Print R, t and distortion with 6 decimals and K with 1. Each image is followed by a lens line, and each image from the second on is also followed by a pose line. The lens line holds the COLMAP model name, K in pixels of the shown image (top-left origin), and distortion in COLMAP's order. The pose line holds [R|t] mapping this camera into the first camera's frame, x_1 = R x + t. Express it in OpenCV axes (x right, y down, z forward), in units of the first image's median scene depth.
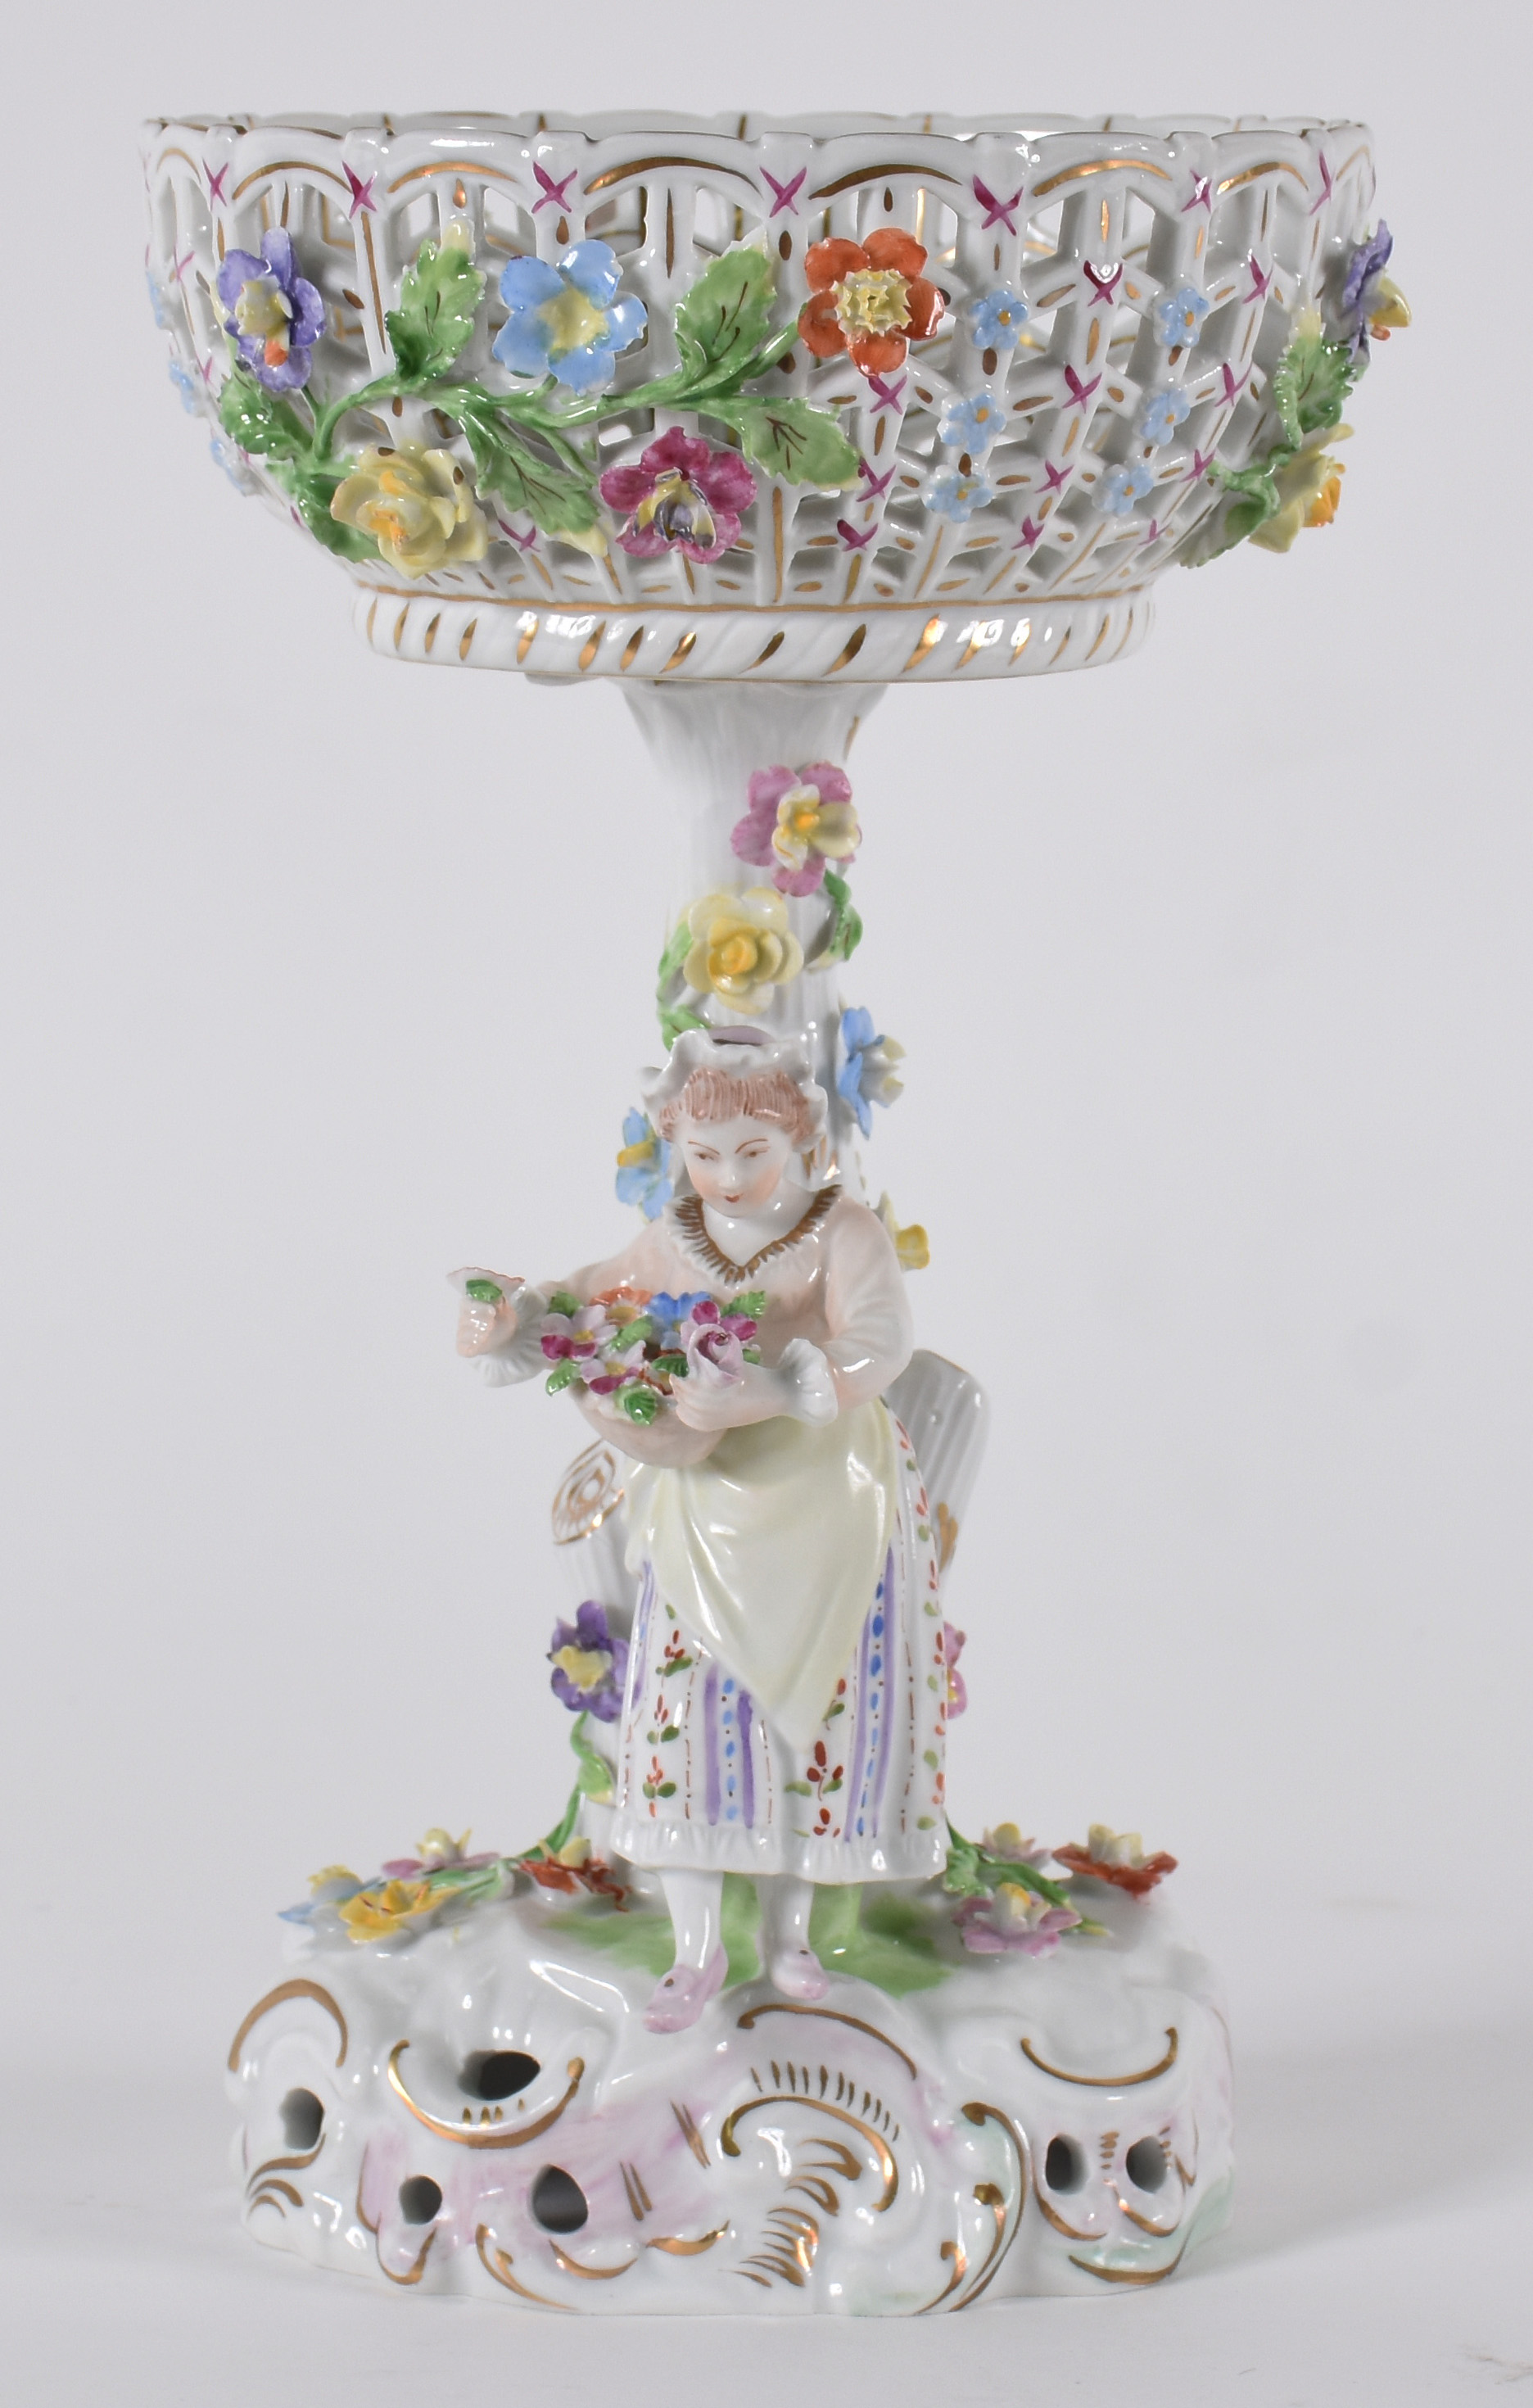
lens RADIAL K [[5050.6, 0, 756.8], [0, 5050.6, 1202.0], [0, 0, 1]] dist [0.226352, 0.000000]
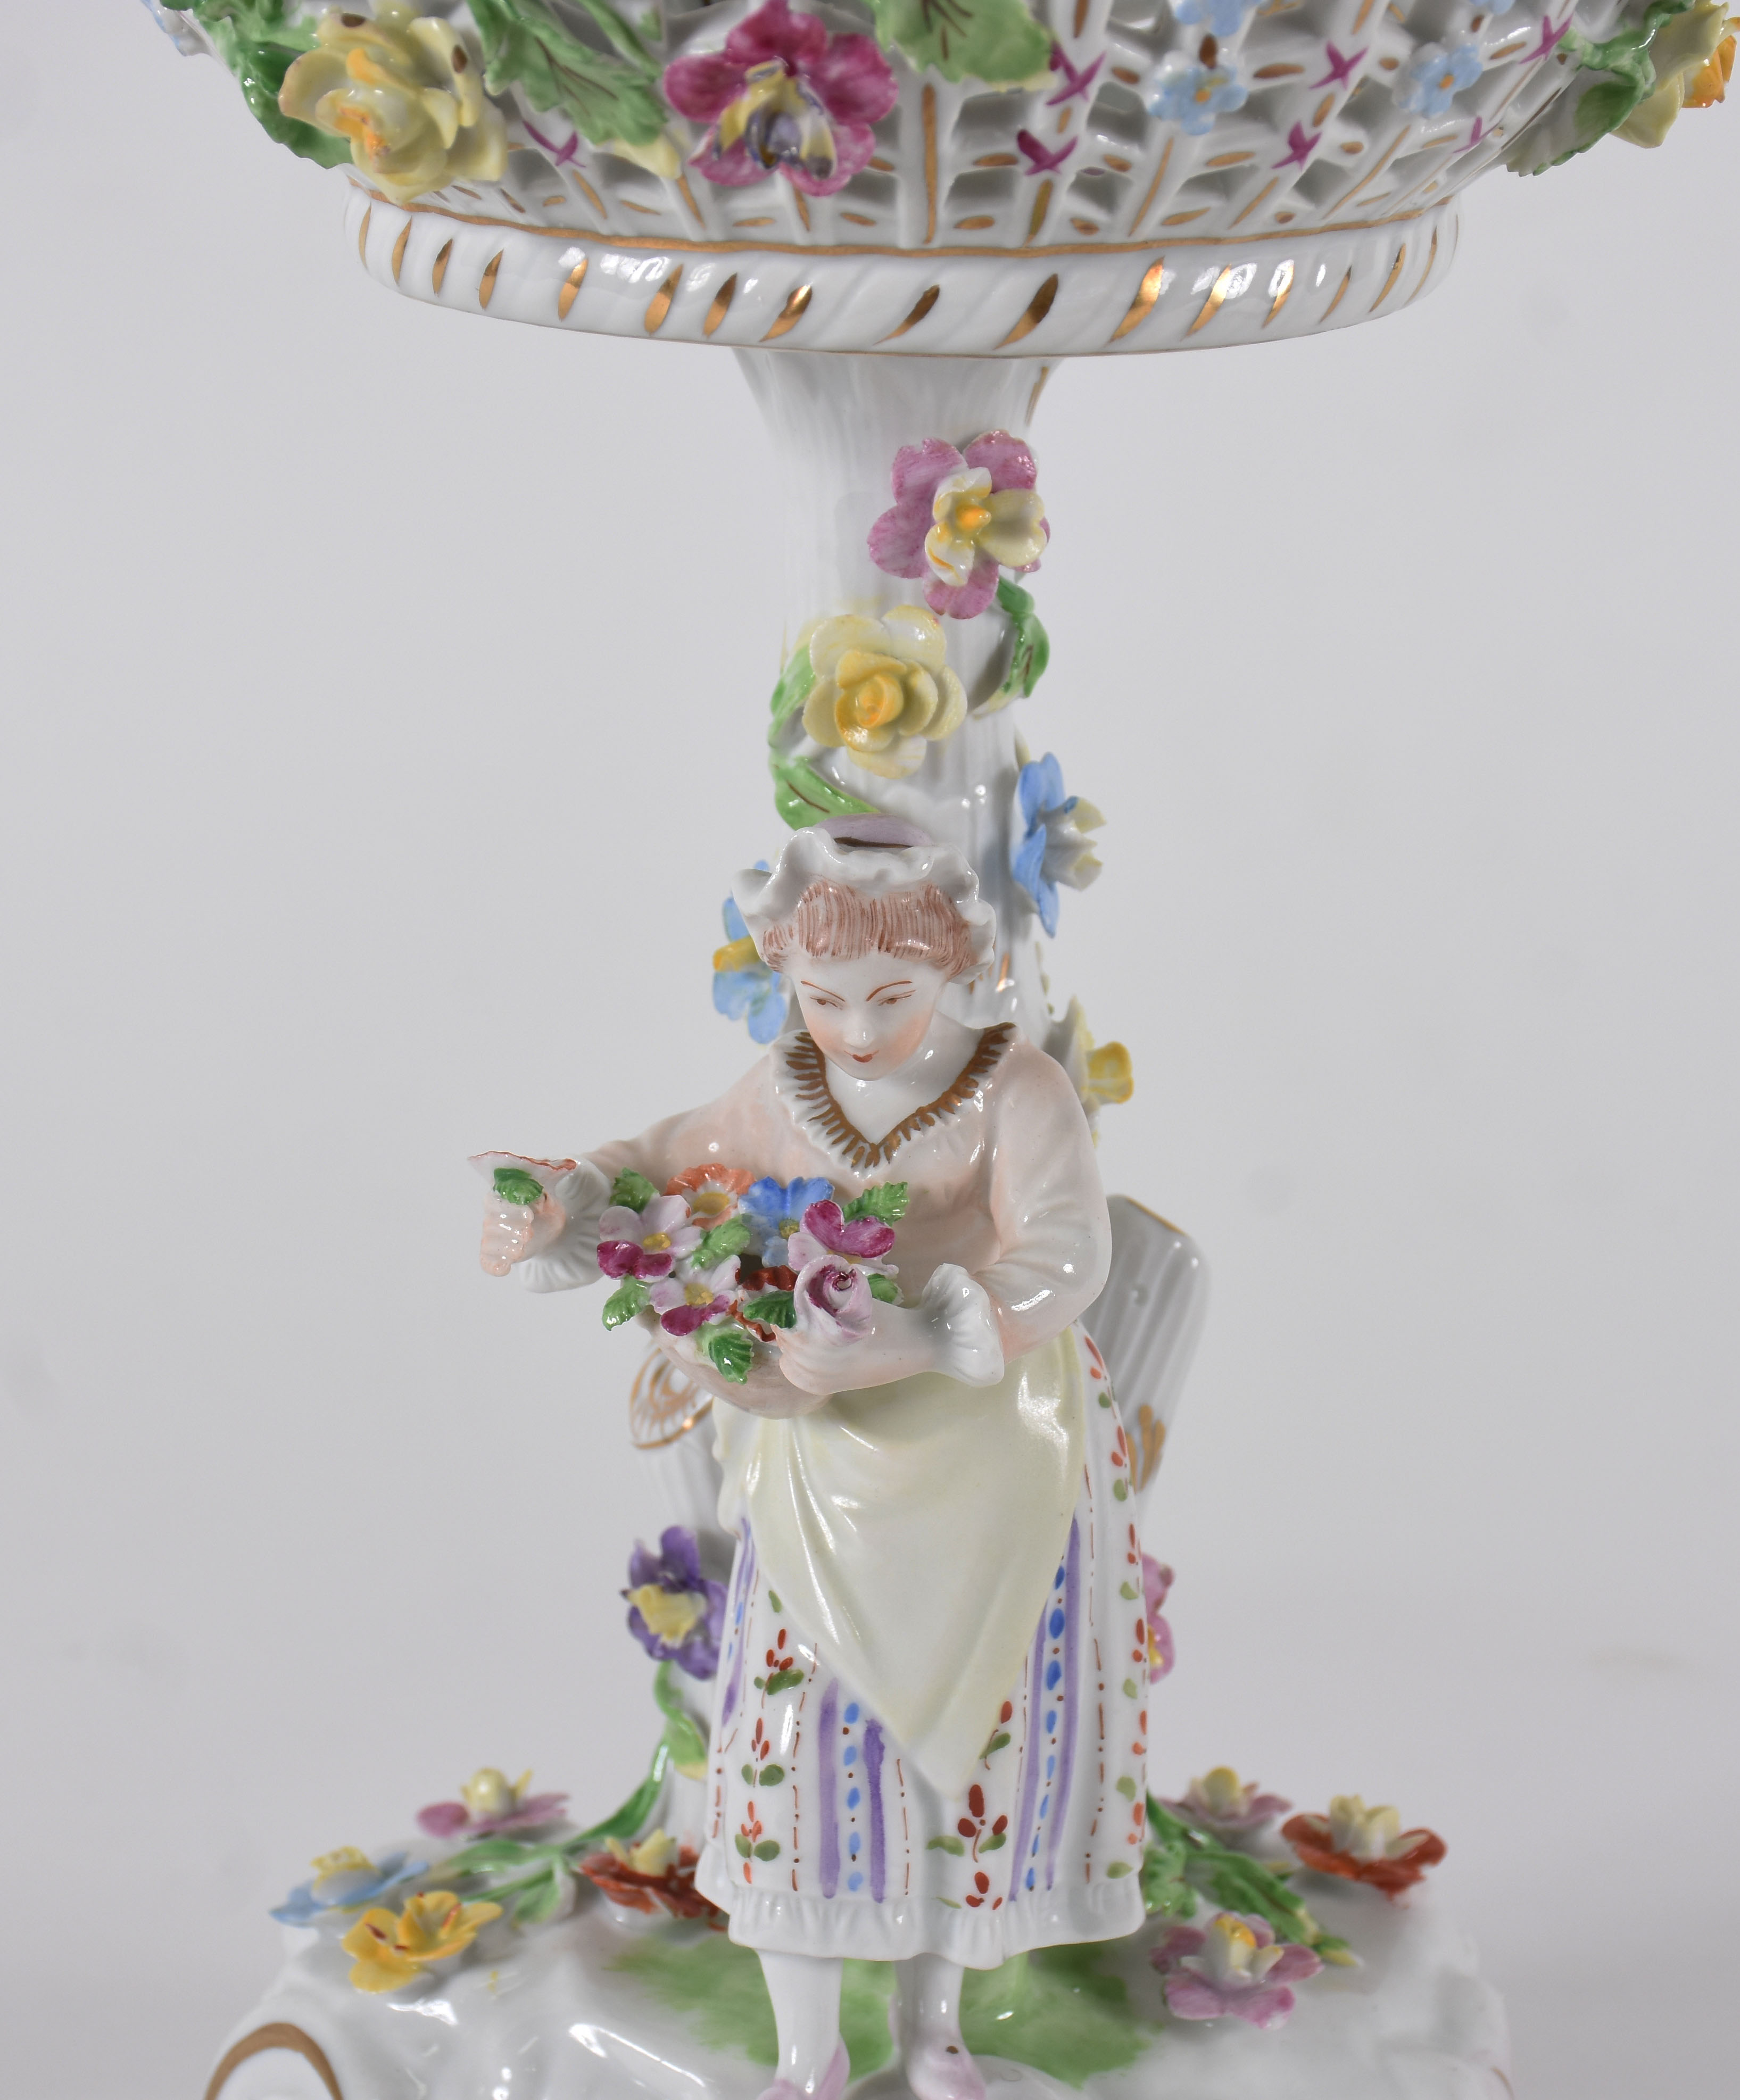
lens RADIAL K [[4849.6, 0, 866.6], [0, 4849.6, 1058.2], [0, 0, 1]] dist [0.226165, 0.000000]
pose [[0.999781, 0.011291, -0.017635, 0.007859], [-0.009353, 0.994285, 0.106352, -0.073520], [0.018735, -0.106163, 0.994172, 0.306352]]
